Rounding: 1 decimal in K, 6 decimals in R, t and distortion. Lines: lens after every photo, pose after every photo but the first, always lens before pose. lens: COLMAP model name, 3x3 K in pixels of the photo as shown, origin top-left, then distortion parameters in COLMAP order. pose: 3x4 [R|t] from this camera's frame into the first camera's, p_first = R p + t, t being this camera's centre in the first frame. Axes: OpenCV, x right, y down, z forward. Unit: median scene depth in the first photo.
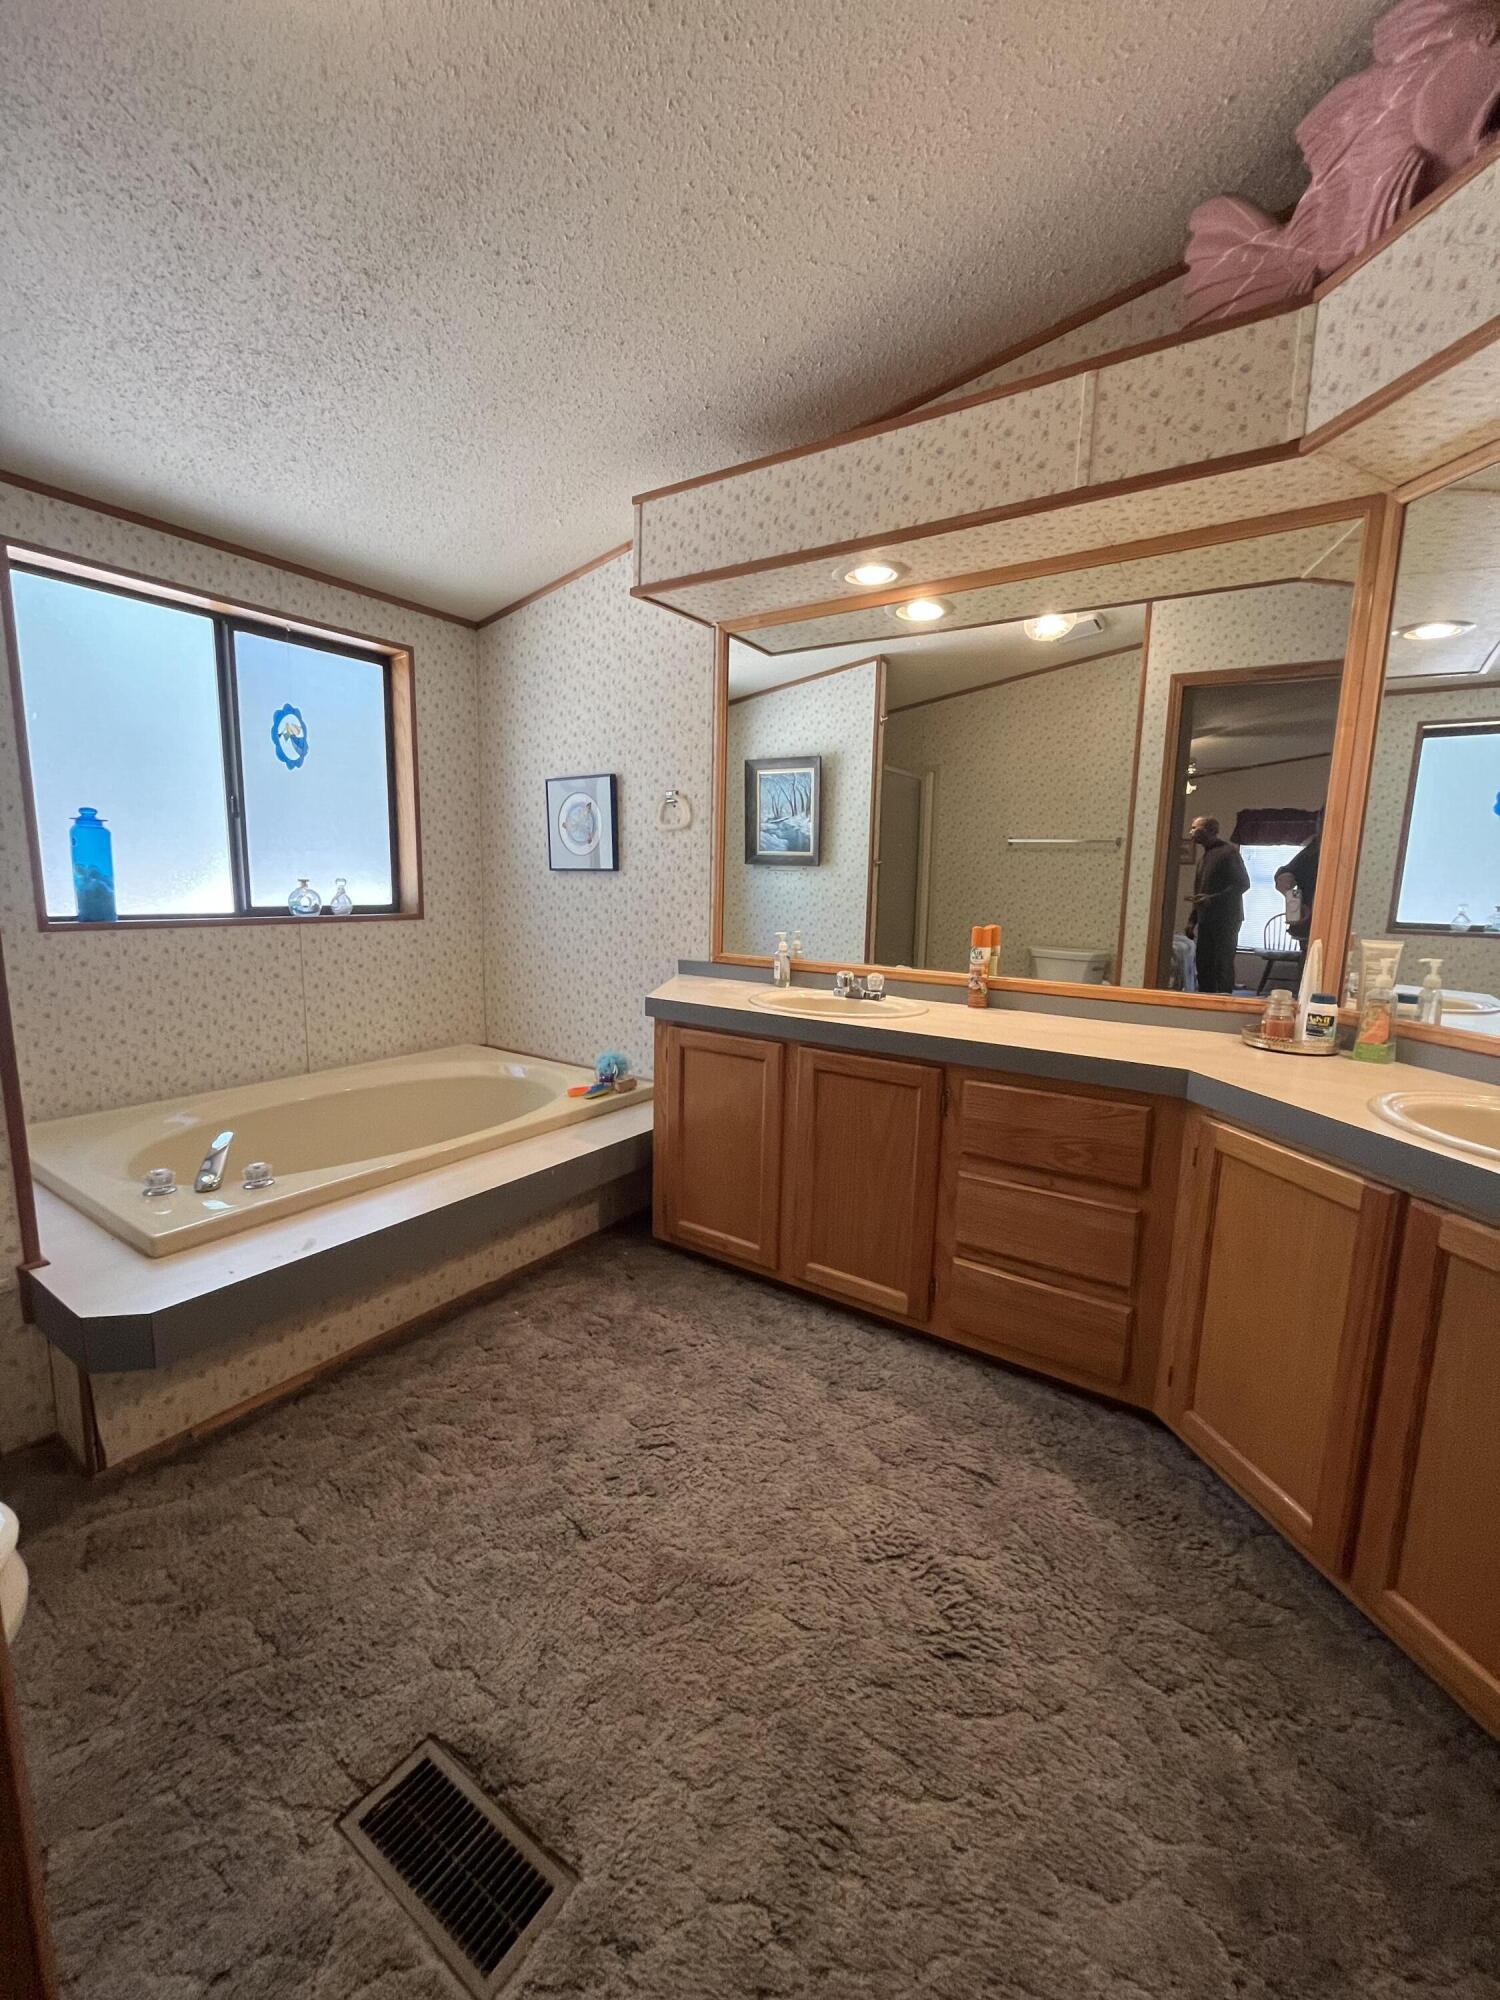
lens RADIAL K [[798.1, 0, 756.4], [0, 798.1, 1004.4], [0, 0, 1]] dist [-0.015237, 0.000228]
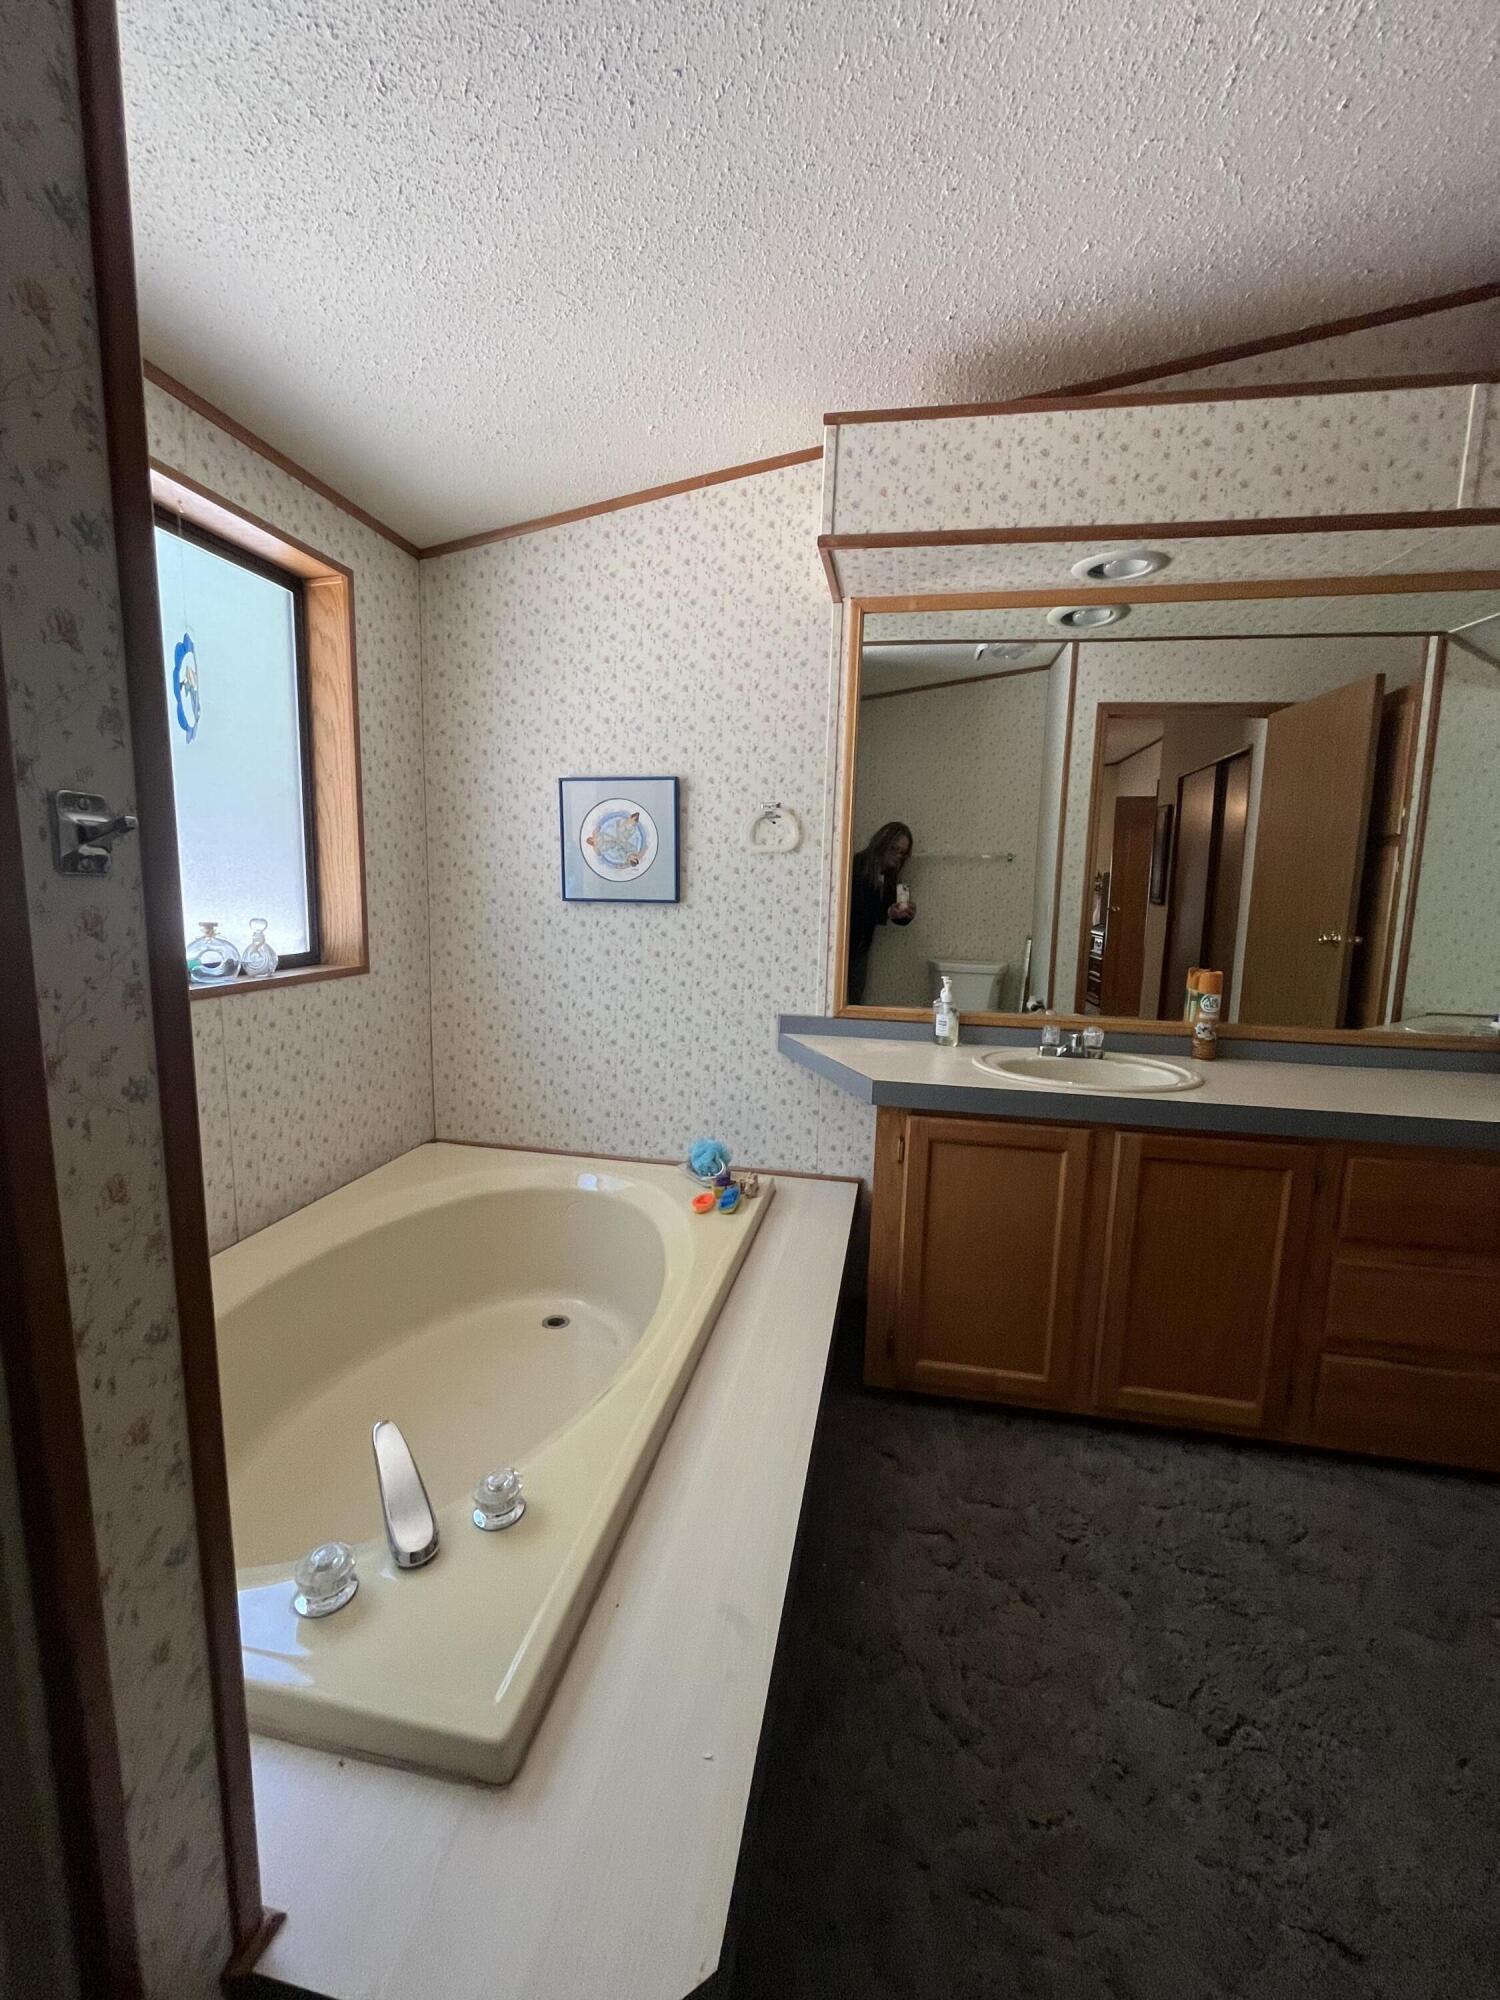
lens RADIAL K [[801.2, 0, 750.0], [0, 801.2, 1000.0], [0, 0, 1]] dist [-0.007978, 0.000588]
pose [[0.922228, -0.057042, 0.382416, -0.432682], [0.058143, 0.998270, 0.008687, -0.080224], [-0.382250, 0.014223, 0.923949, 0.273449]]
